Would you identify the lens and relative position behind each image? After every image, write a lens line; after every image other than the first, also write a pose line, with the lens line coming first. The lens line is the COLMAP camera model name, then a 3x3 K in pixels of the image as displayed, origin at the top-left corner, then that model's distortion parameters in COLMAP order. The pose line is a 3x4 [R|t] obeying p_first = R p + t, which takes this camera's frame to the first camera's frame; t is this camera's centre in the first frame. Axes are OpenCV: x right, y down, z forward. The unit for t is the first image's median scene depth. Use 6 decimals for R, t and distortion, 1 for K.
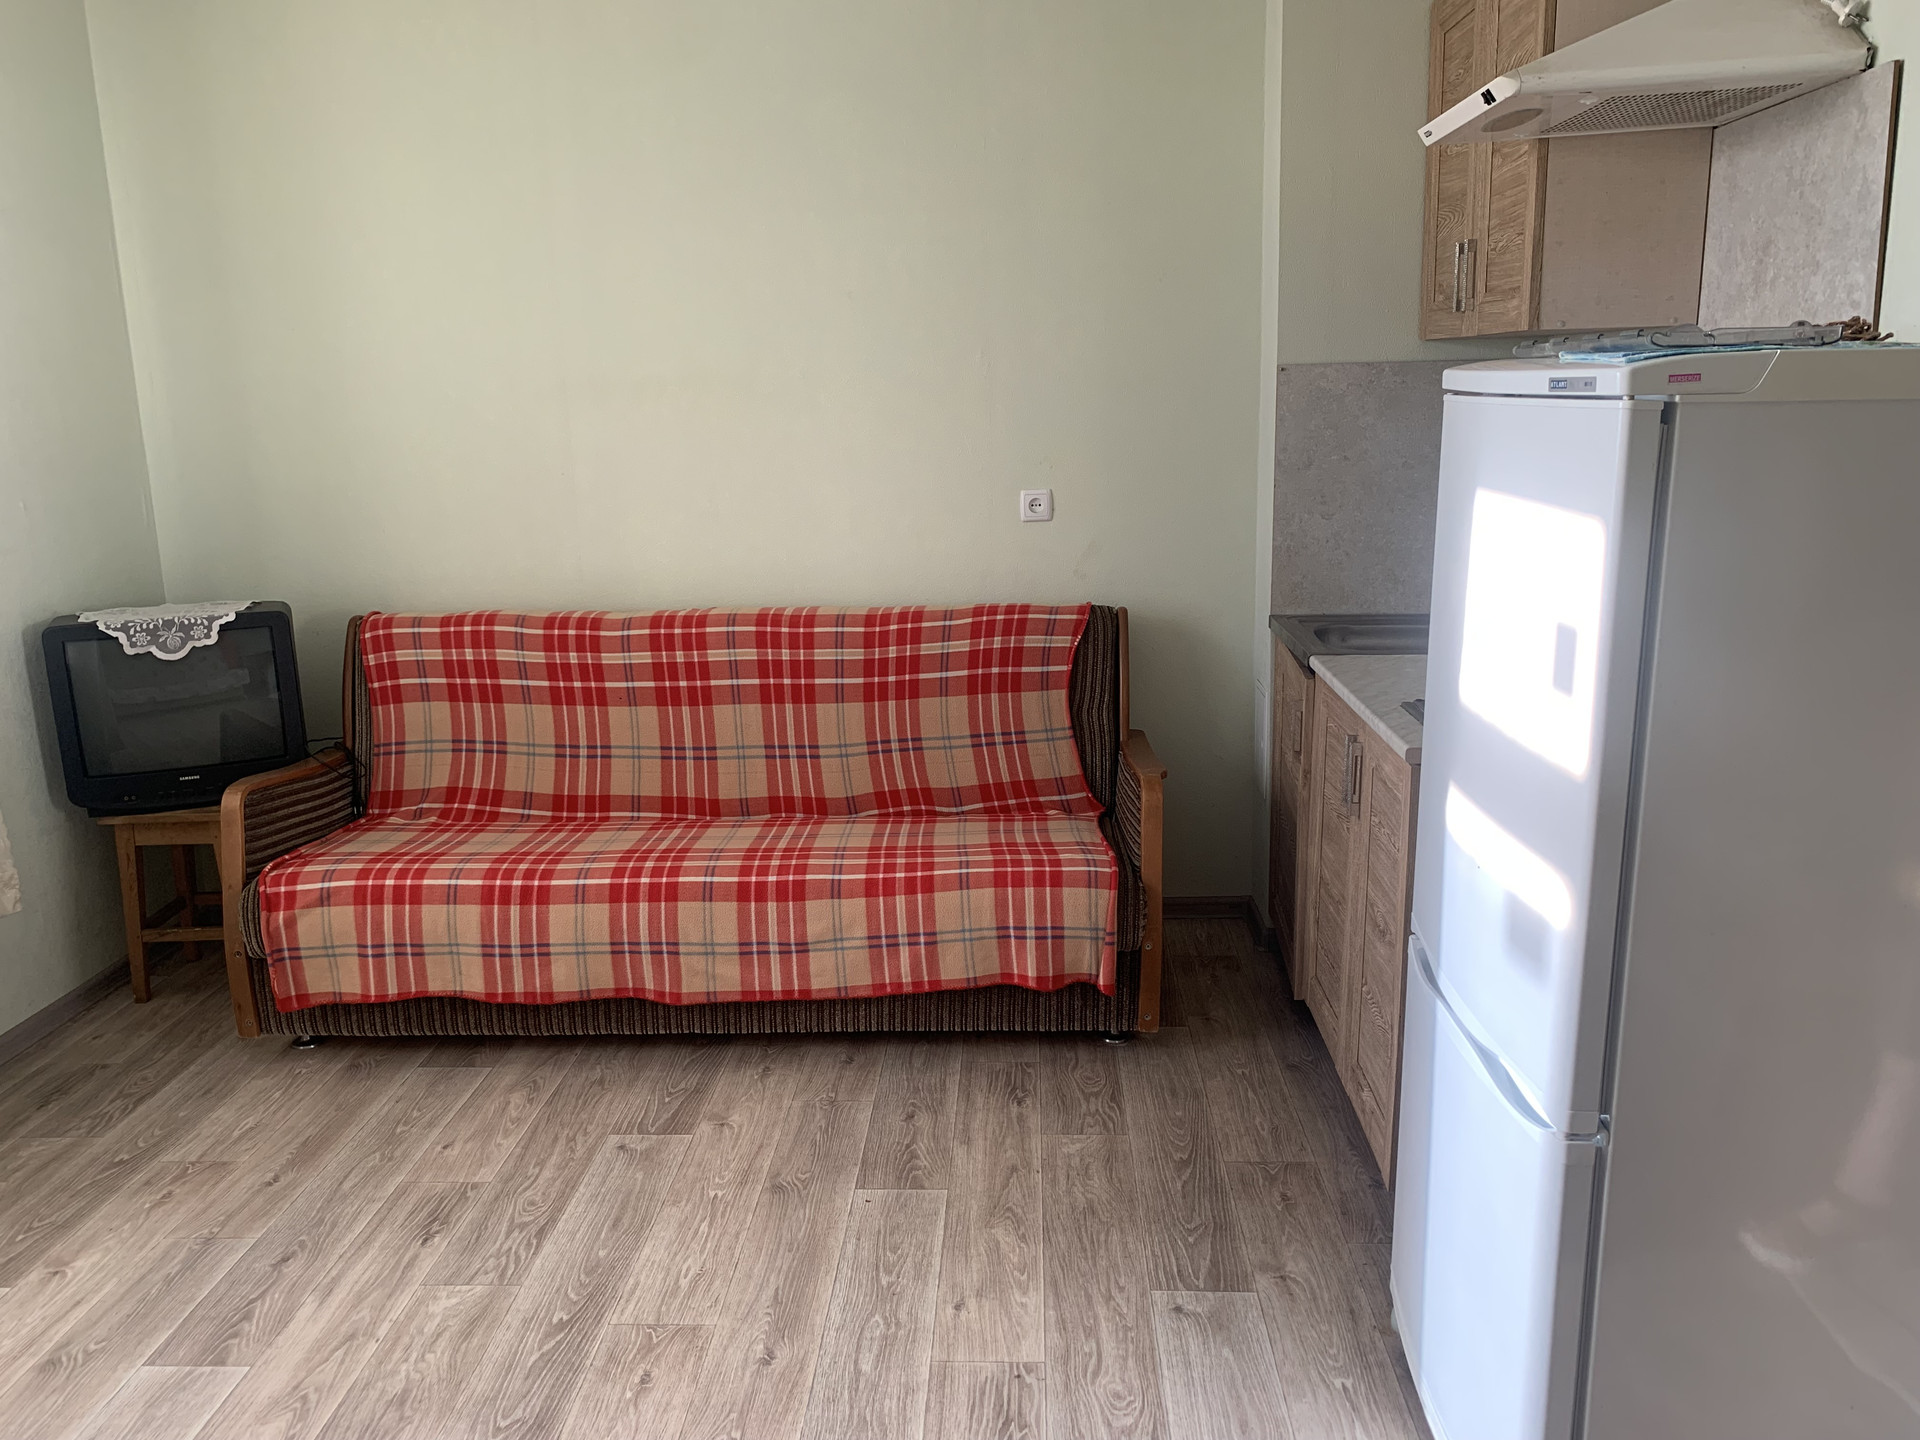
lens RADIAL K [[1495.9, 0, 956.0], [0, 1495.9, 719.5], [0, 0, 1]] dist [0.075771, -0.066325]
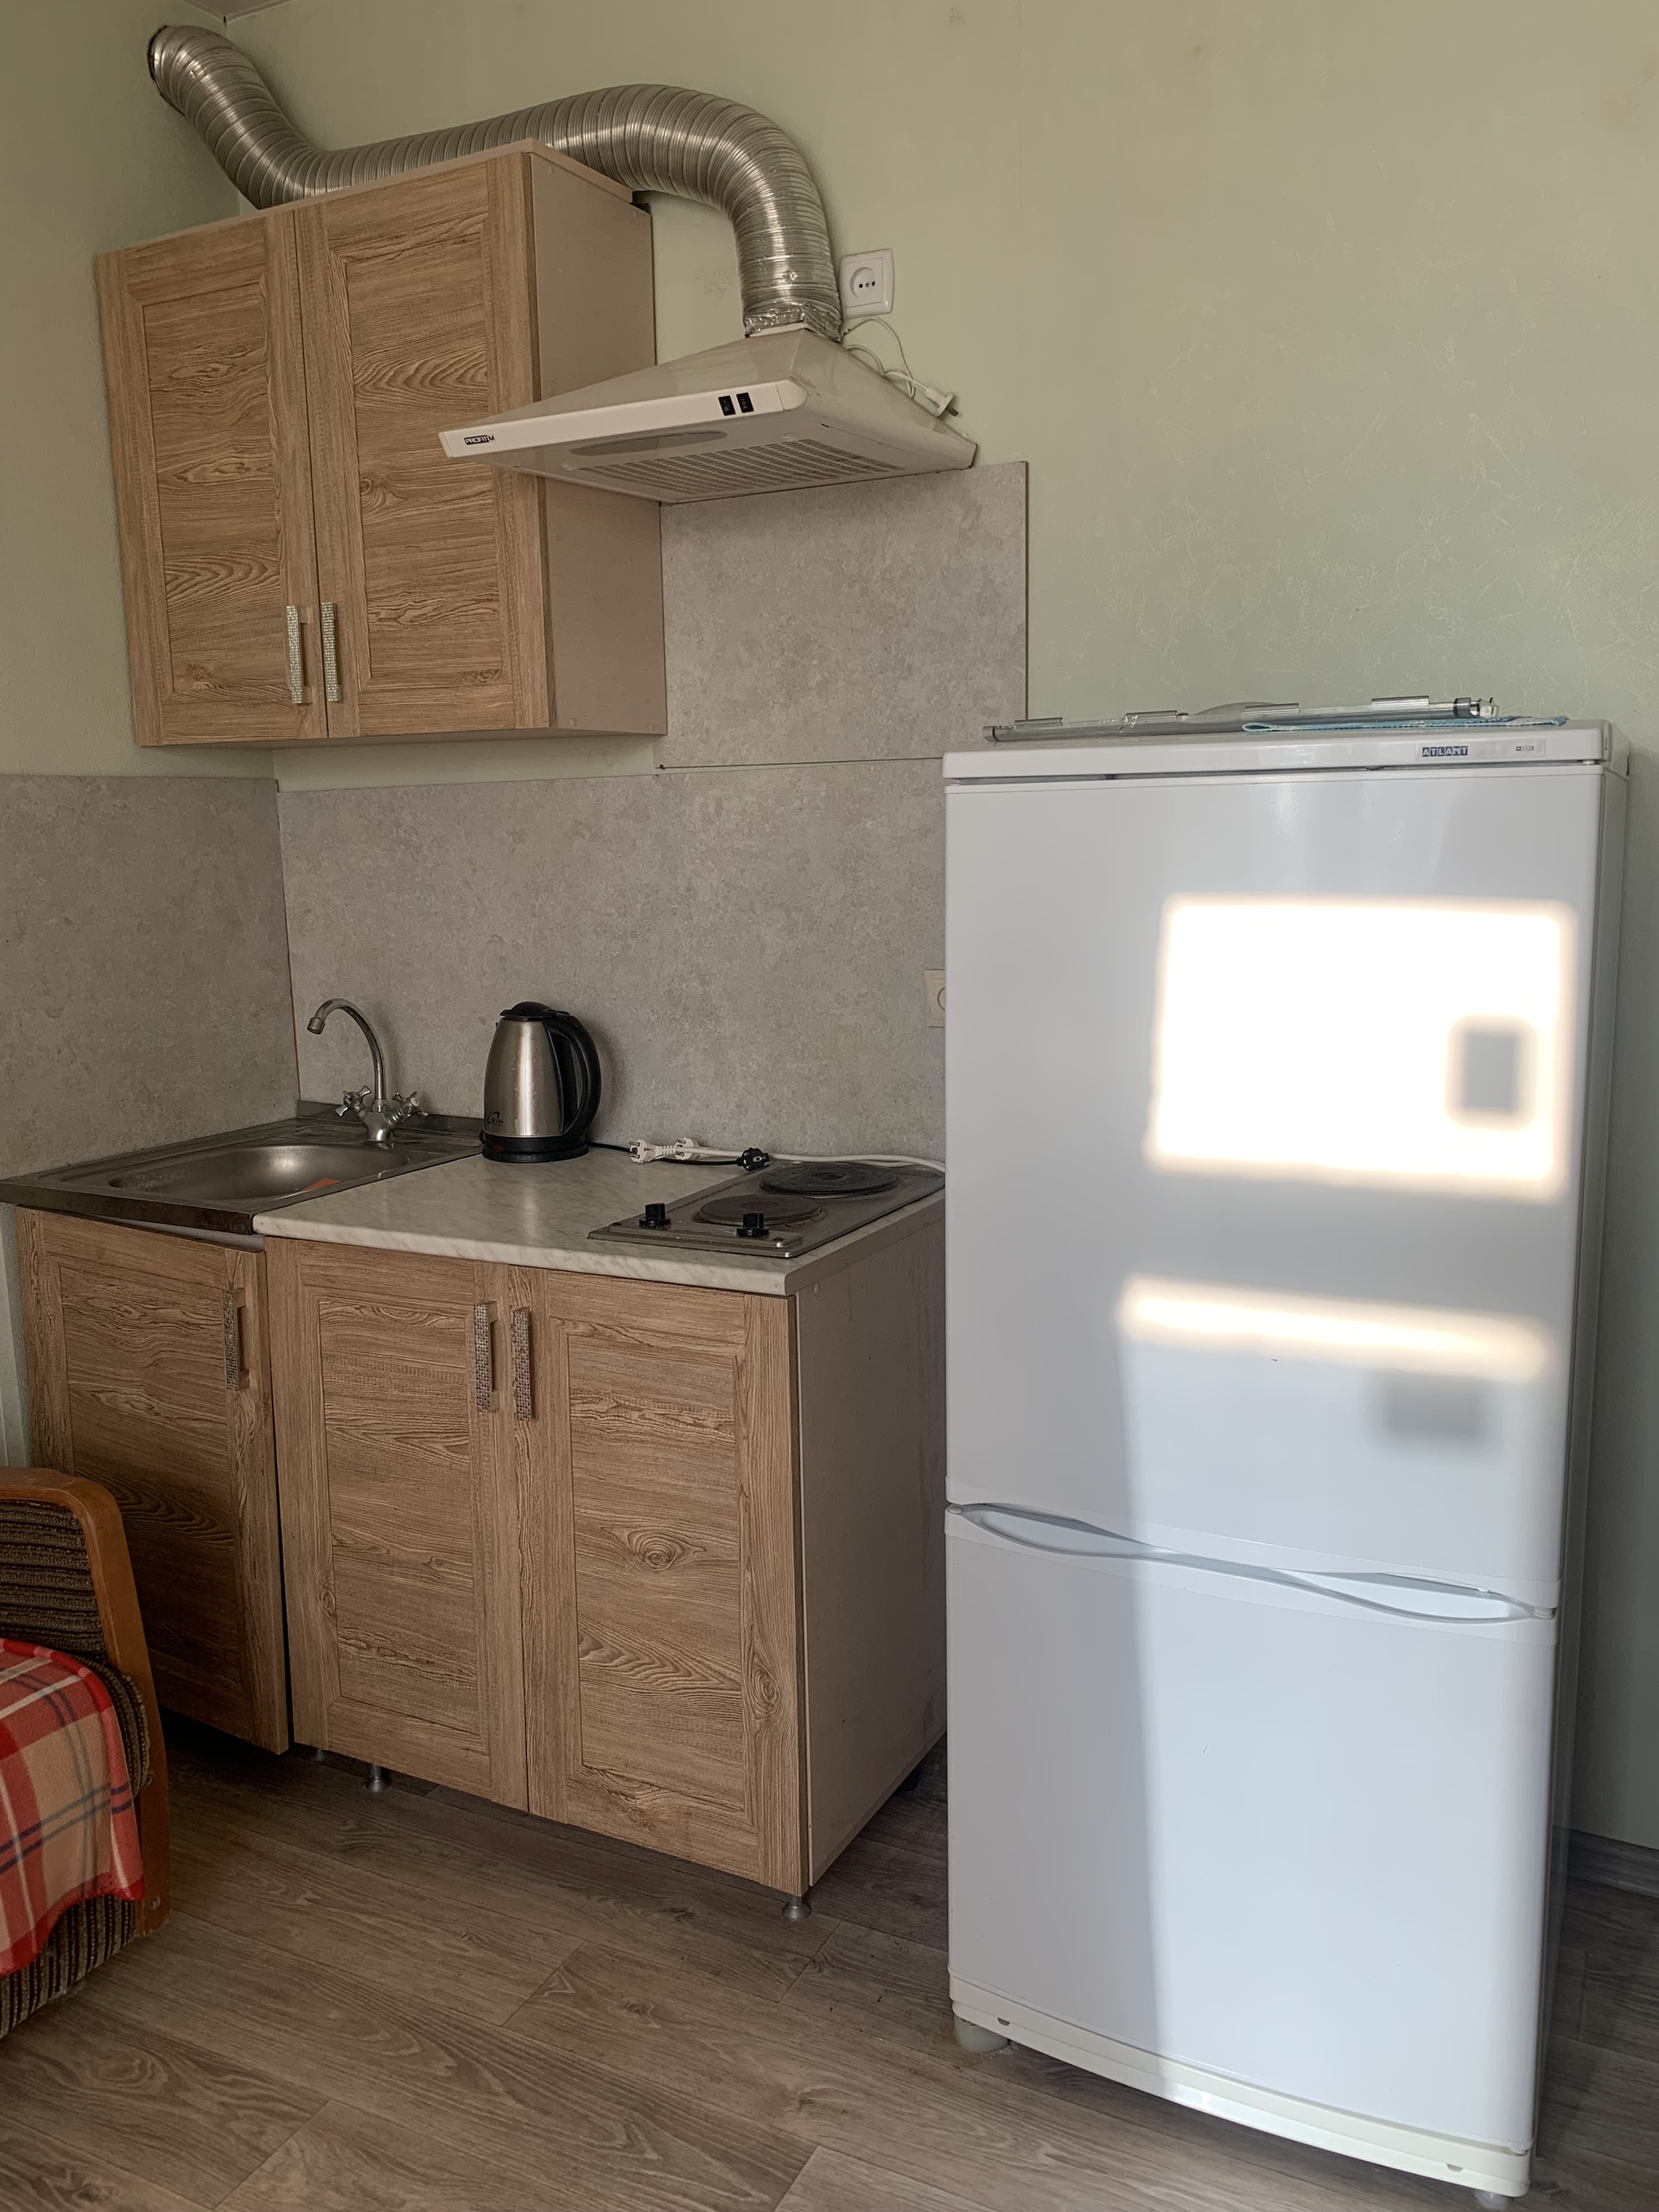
lens RADIAL K [[1704.3, 0, 821.3], [0, 1704.3, 1102.4], [0, 0, 1]] dist [0.001108, 0.005984]
pose [[0.412826, -0.139529, 0.900059, -0.343094], [0.211891, 0.975796, 0.054082, -0.086171], [-0.885820, 0.168387, 0.432399, 0.513971]]
